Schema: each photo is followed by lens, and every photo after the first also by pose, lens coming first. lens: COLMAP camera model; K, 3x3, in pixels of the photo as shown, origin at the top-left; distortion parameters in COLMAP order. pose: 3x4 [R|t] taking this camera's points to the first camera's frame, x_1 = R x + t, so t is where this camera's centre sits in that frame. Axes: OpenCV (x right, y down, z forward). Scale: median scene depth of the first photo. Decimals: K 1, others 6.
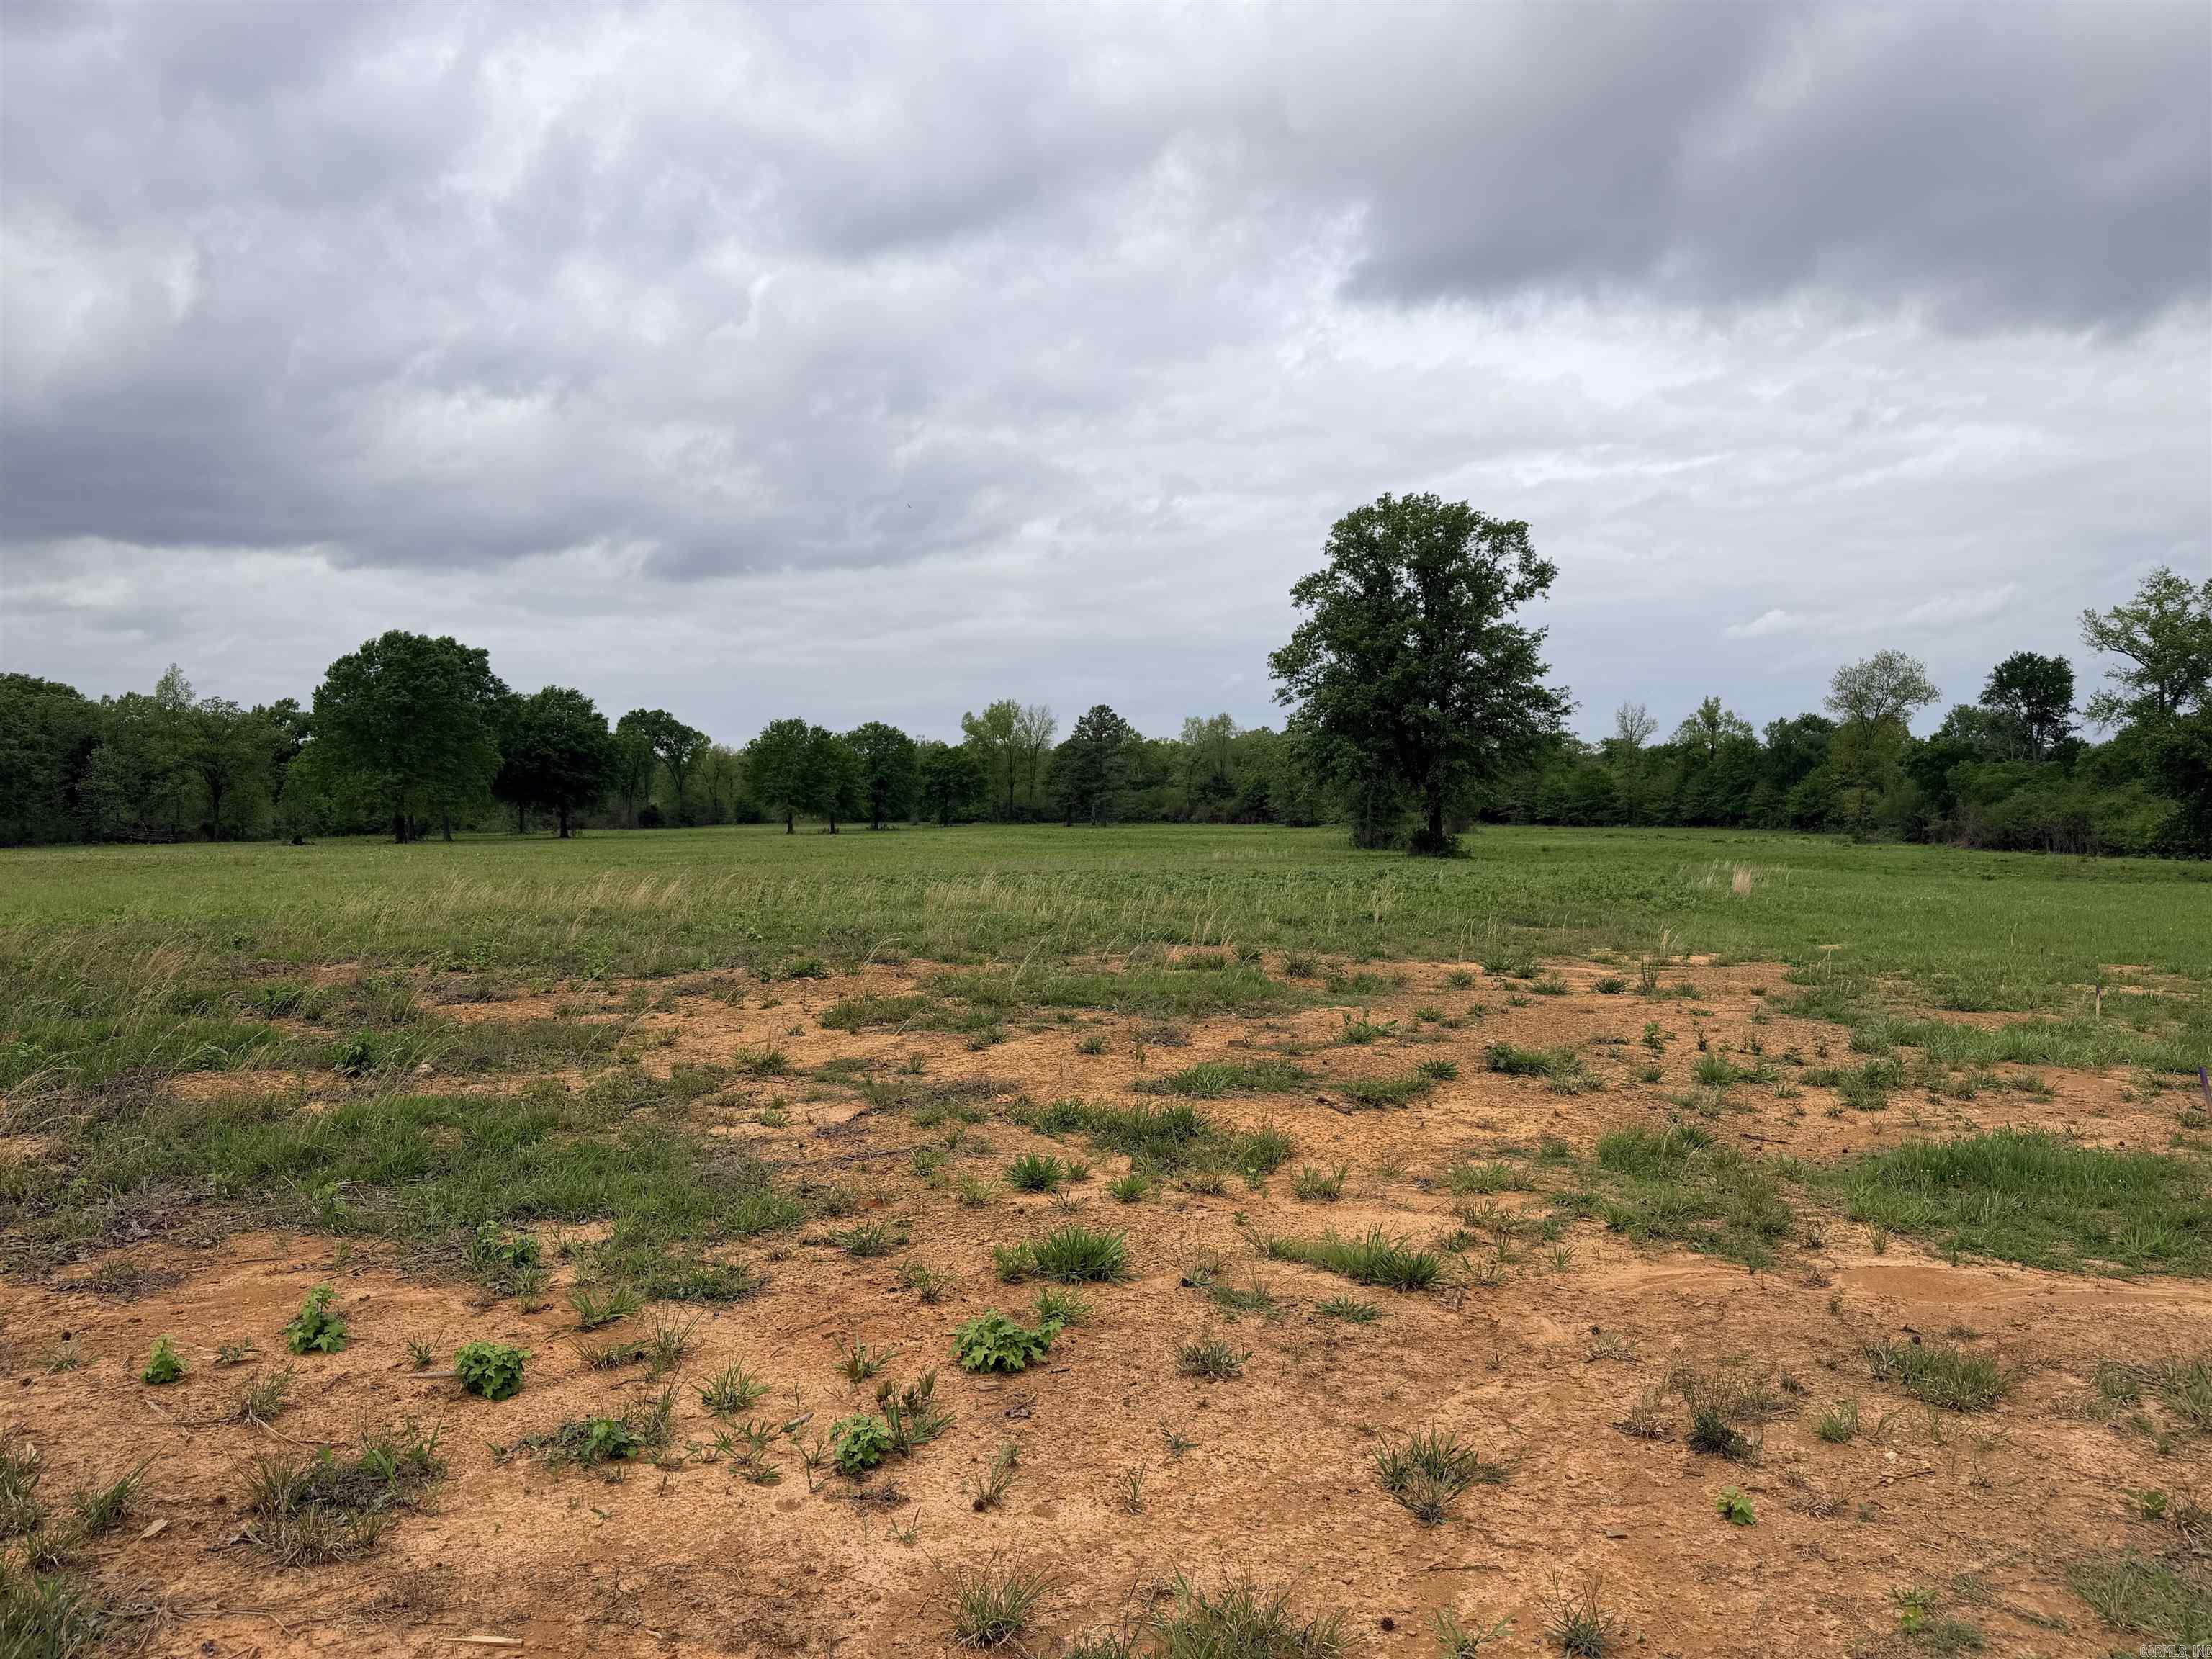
lens RADIAL K [[1555.4, 0, 1106.0], [0, 1555.4, 829.5], [0, 0, 1]] dist [0.130697, -0.193099]
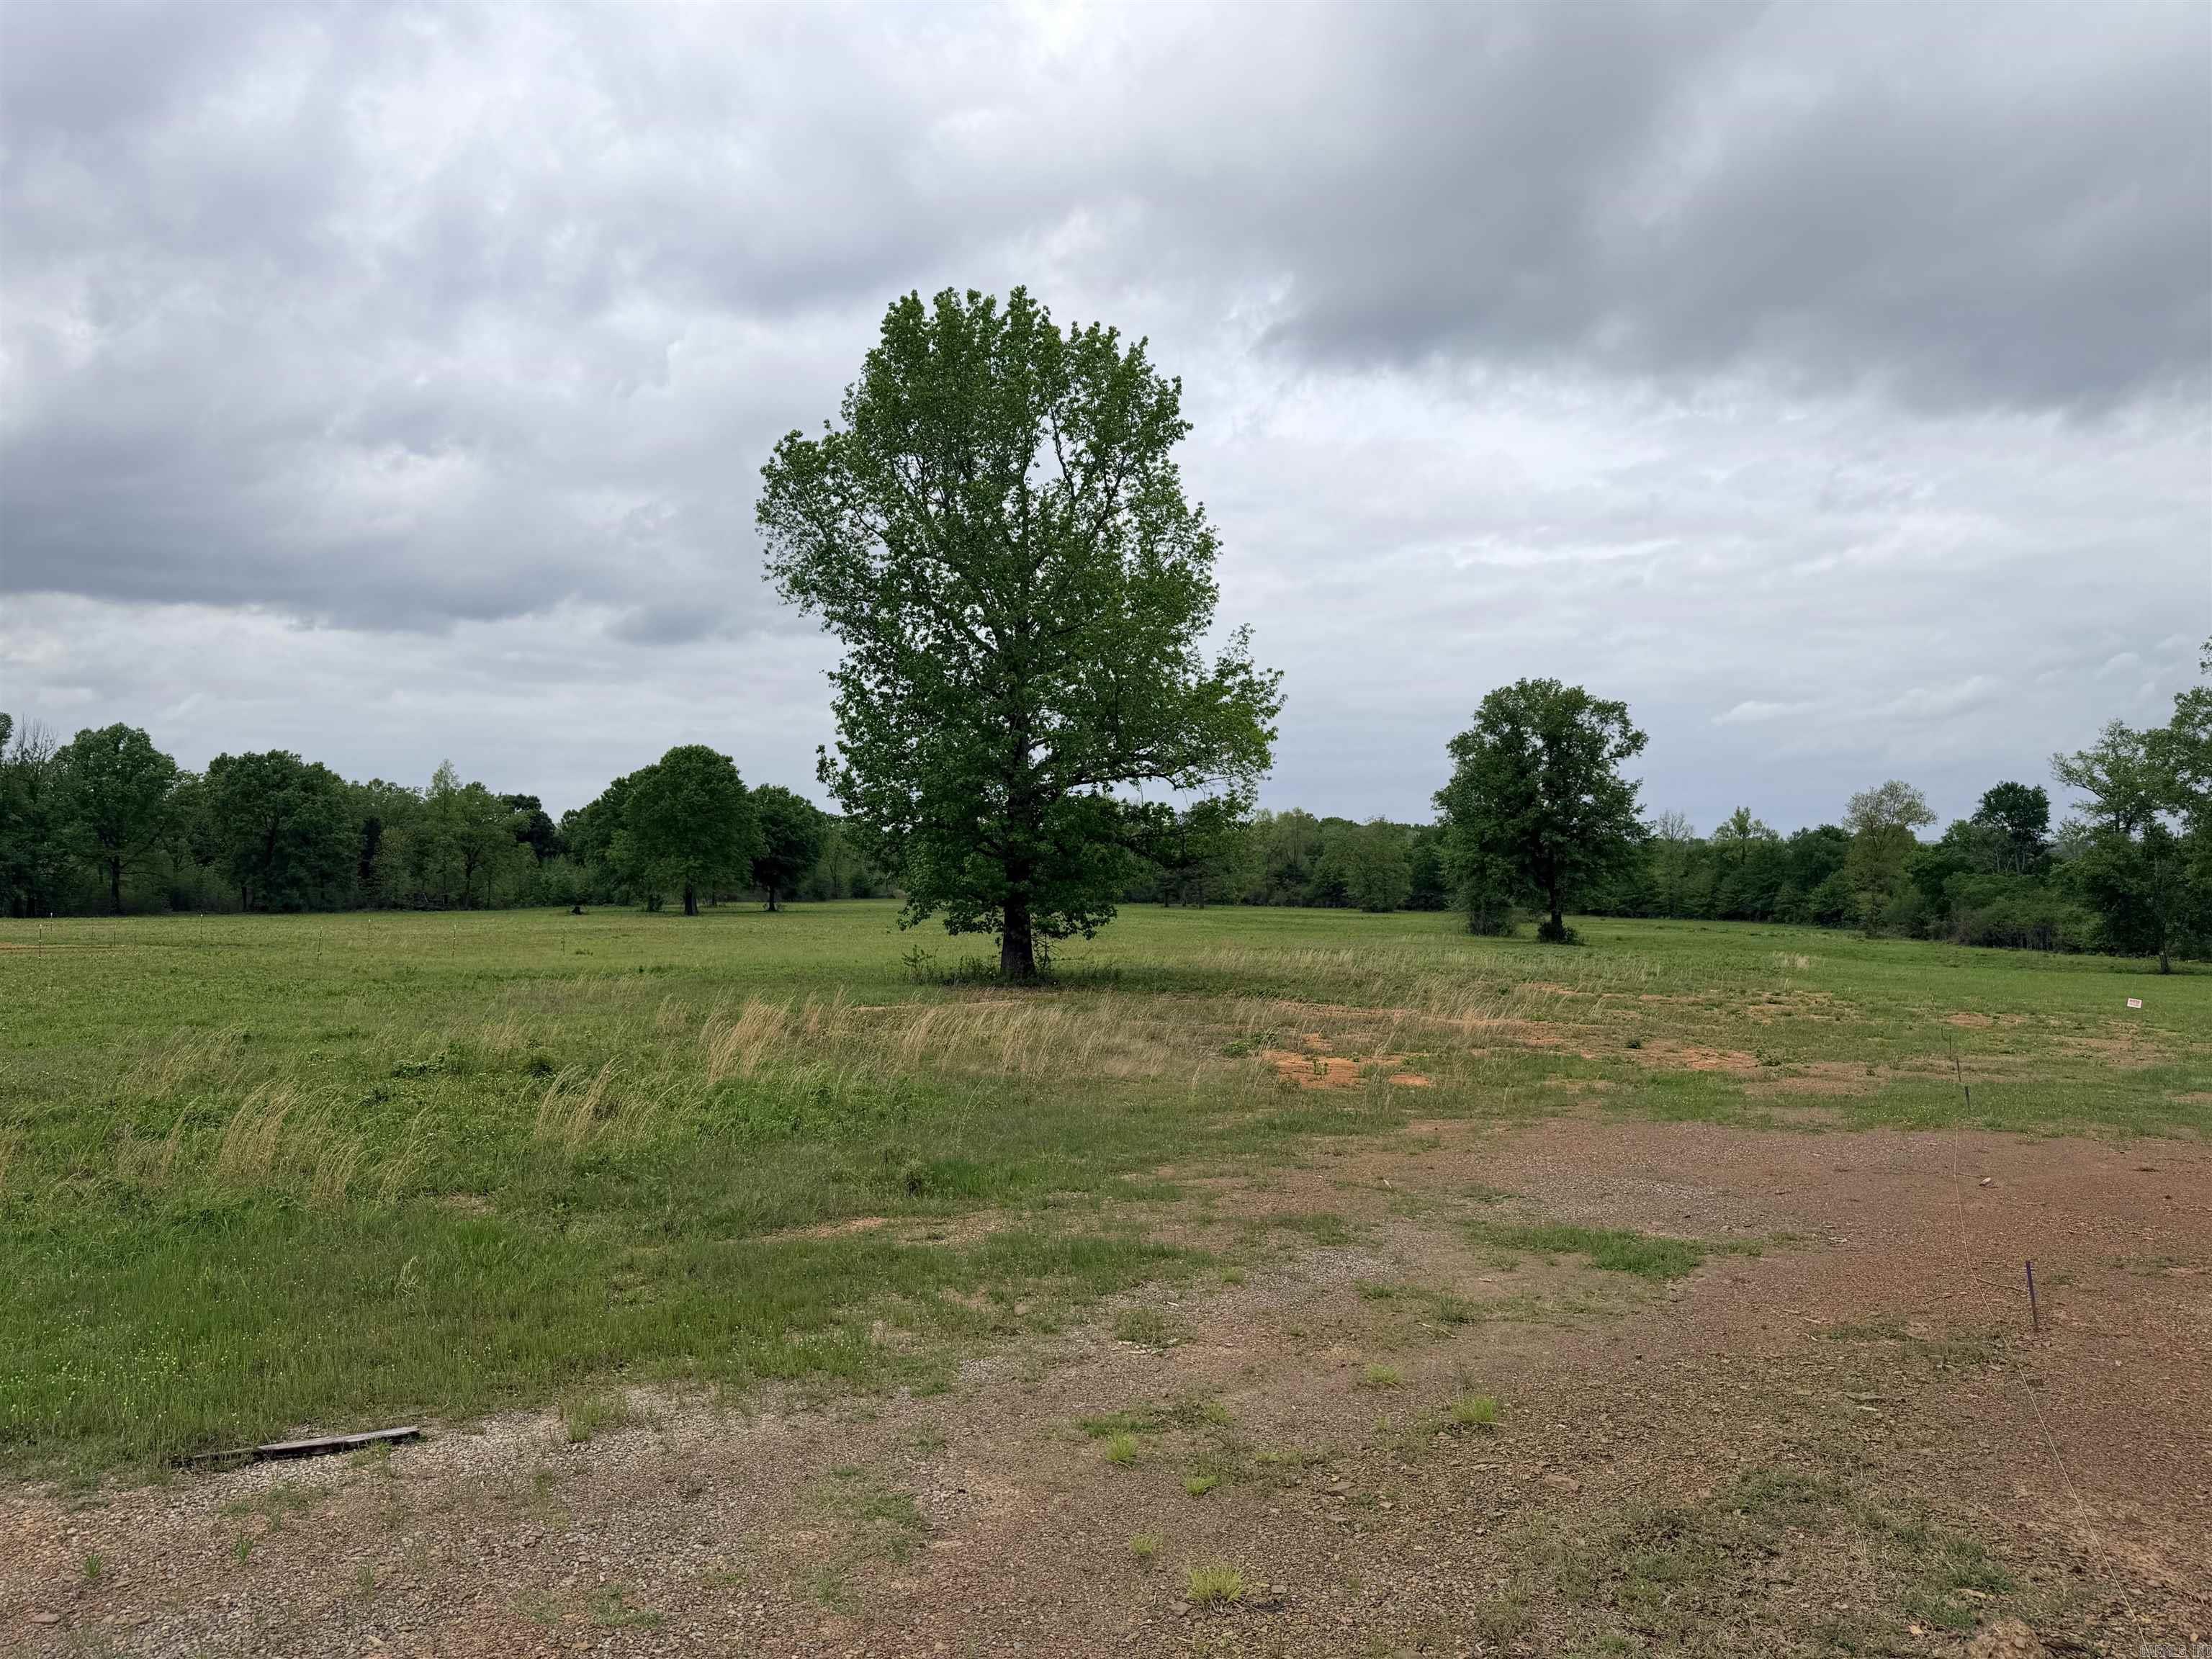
lens RADIAL K [[1555.4, 0, 1106.0], [0, 1555.4, 829.5], [0, 0, 1]] dist [0.130697, -0.193099]
pose [[0.999803, 0.018266, -0.007773, -0.093186], [-0.018624, 0.998639, -0.048713, -0.004100], [0.006872, 0.048848, 0.998783, -0.200244]]
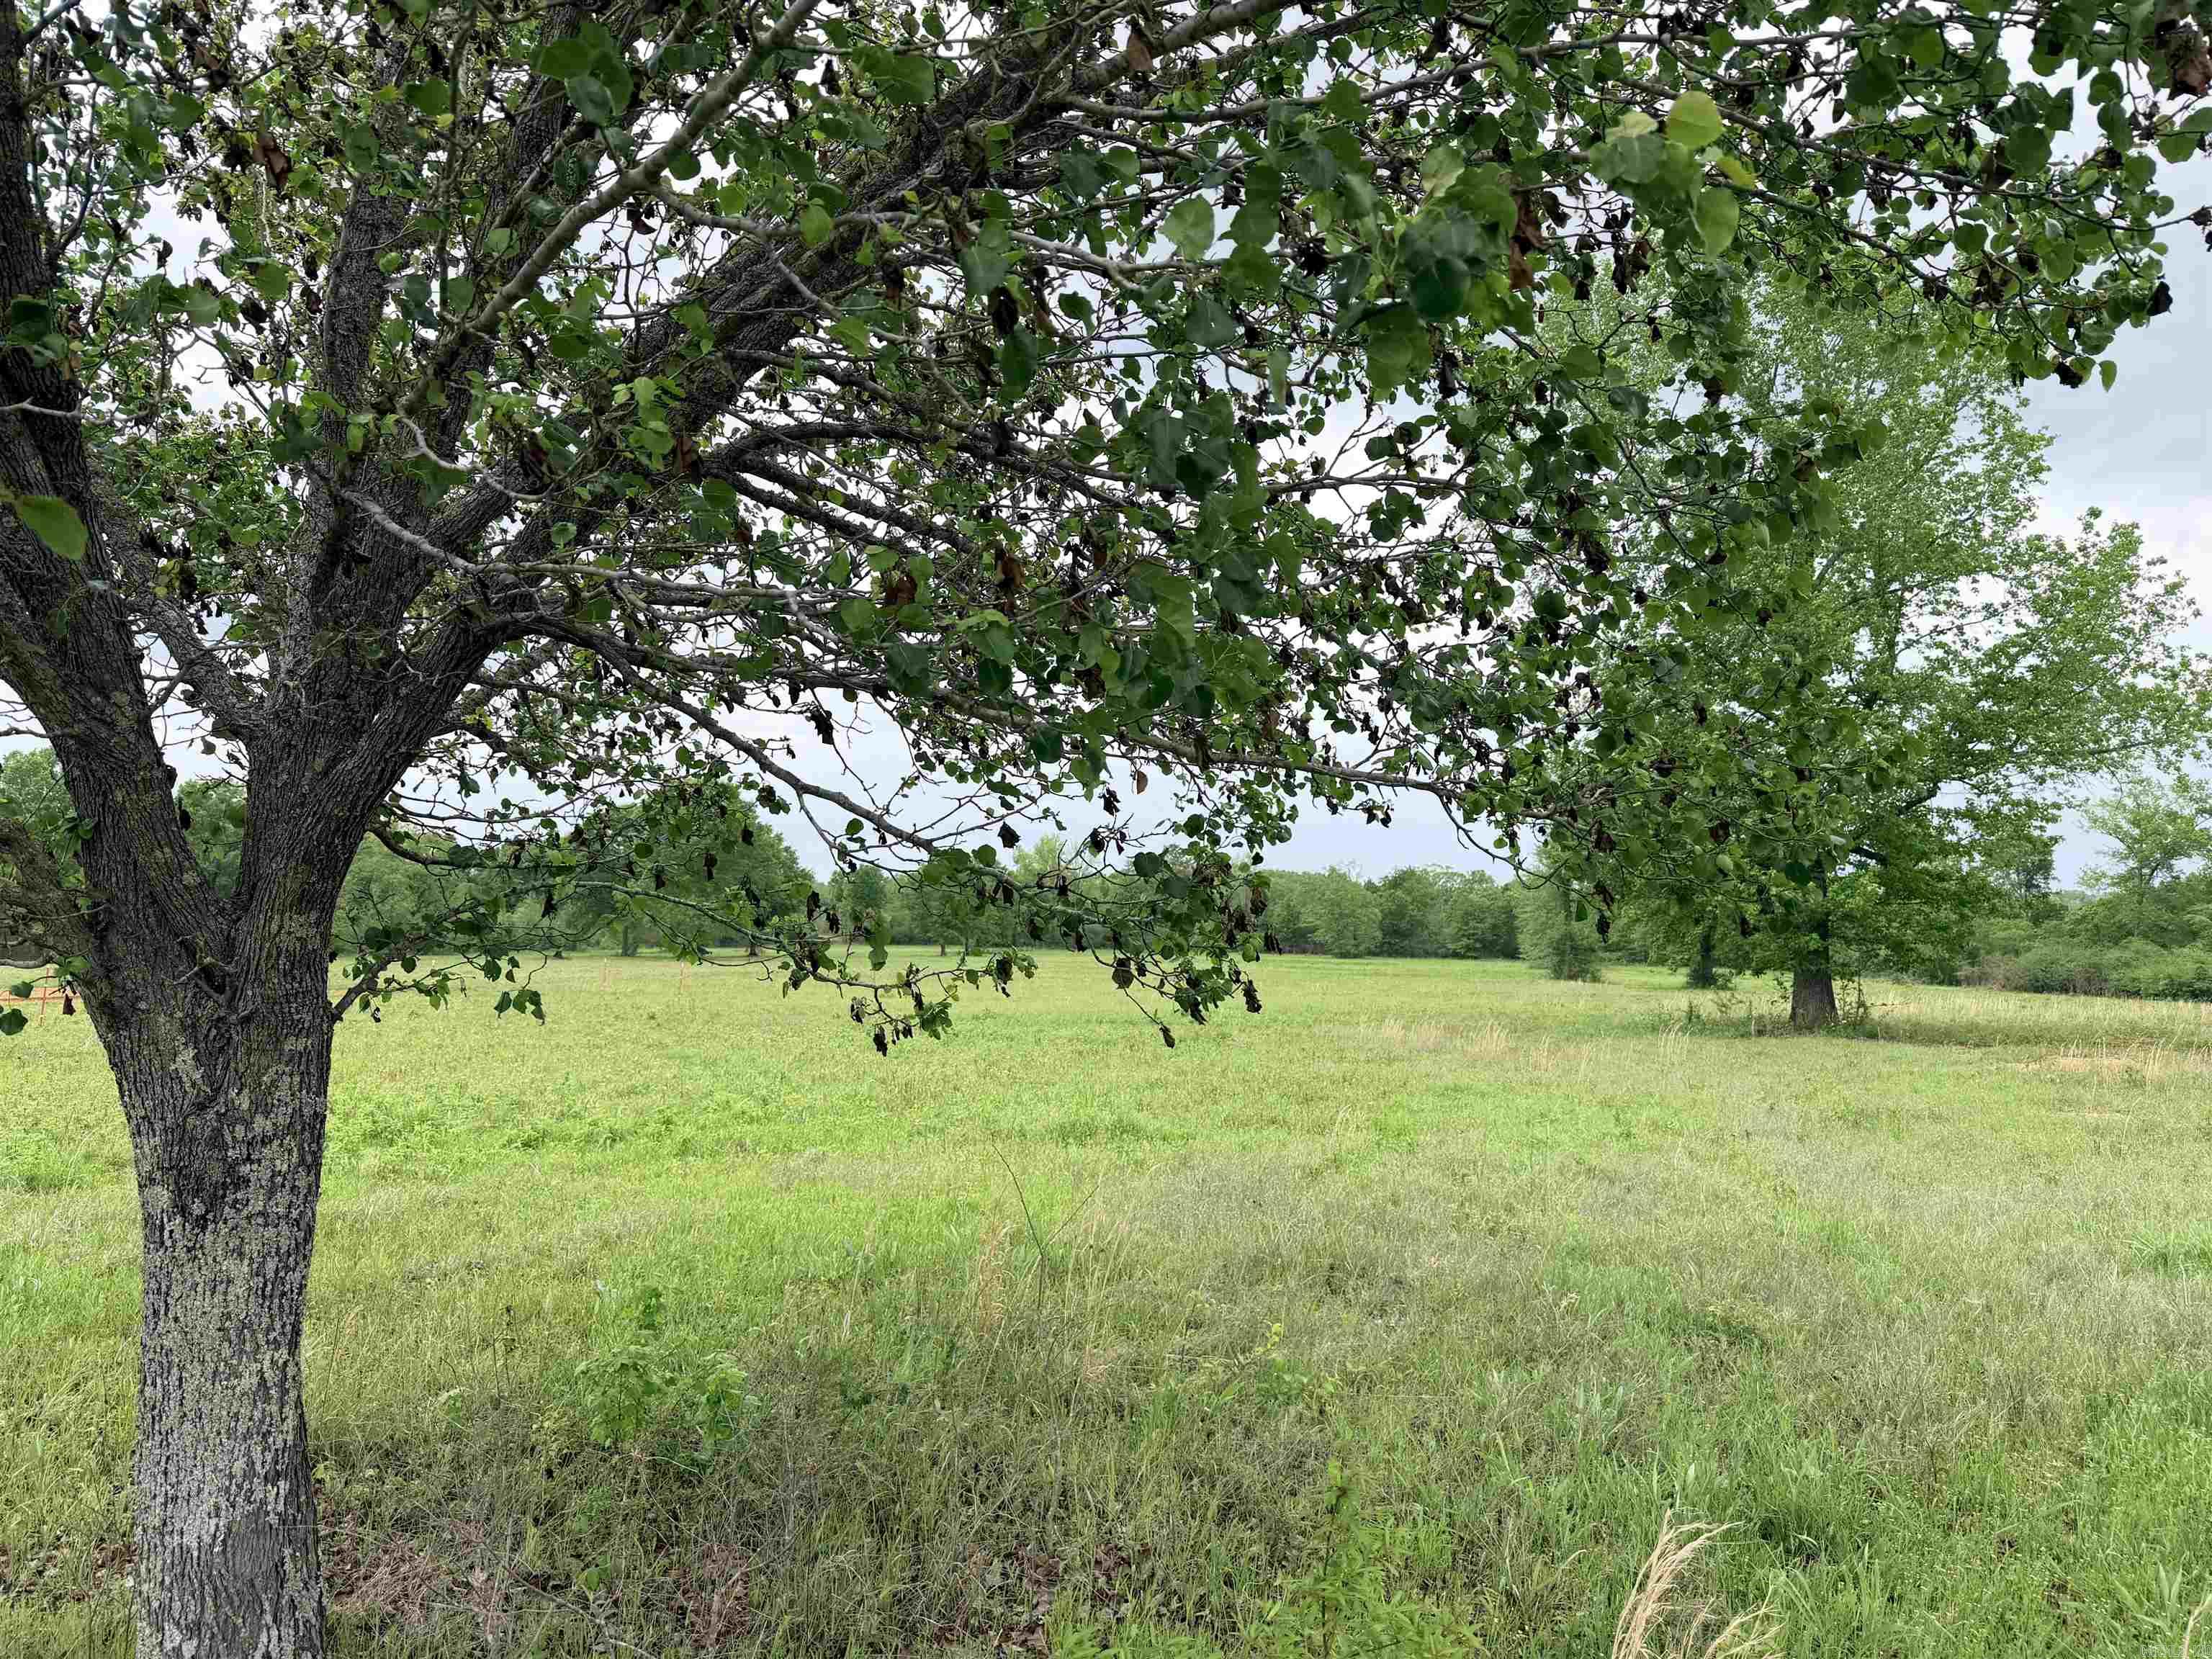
lens RADIAL K [[1557.7, 0, 1106.0], [0, 1557.7, 829.5], [0, 0, 1]] dist [0.112045, -0.140854]
pose [[0.995667, 0.025711, 0.089366, -0.217311], [-0.018484, 0.996561, -0.080780, 0.000286], [-0.091136, 0.078778, 0.992718, -0.145175]]
